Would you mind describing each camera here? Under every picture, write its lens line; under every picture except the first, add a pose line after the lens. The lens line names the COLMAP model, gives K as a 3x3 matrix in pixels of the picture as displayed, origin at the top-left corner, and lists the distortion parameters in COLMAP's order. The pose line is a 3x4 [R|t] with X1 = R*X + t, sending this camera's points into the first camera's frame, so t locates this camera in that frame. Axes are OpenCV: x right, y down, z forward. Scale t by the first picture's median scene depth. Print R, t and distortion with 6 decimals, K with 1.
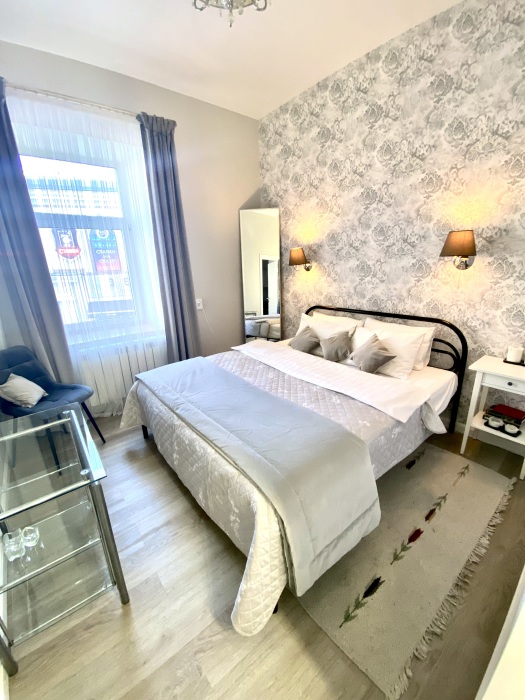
lens RADIAL K [[283.8, 0, 263.6], [0, 283.8, 345.3], [0, 0, 1]] dist [0.029771, -0.022446]
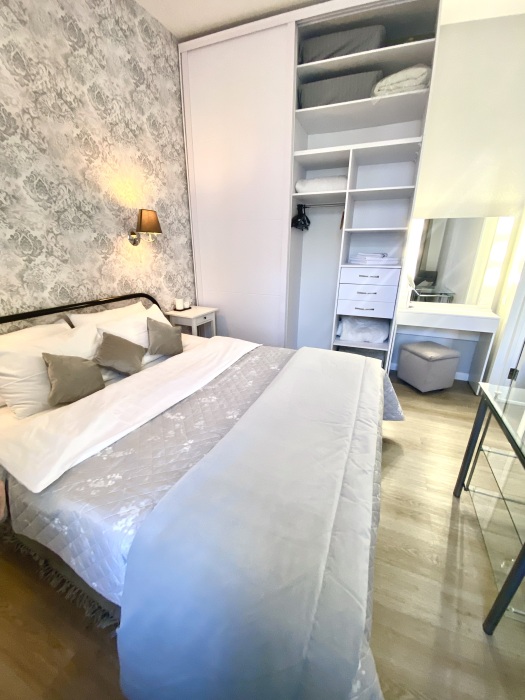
lens RADIAL K [[283.8, 0, 263.6], [0, 283.8, 345.3], [0, 0, 1]] dist [0.029771, -0.022446]
pose [[-0.452826, -0.274722, 0.848219, -0.522245], [0.242510, 0.877529, 0.413681, -0.233283], [-0.857984, 0.393027, -0.330745, 0.965013]]
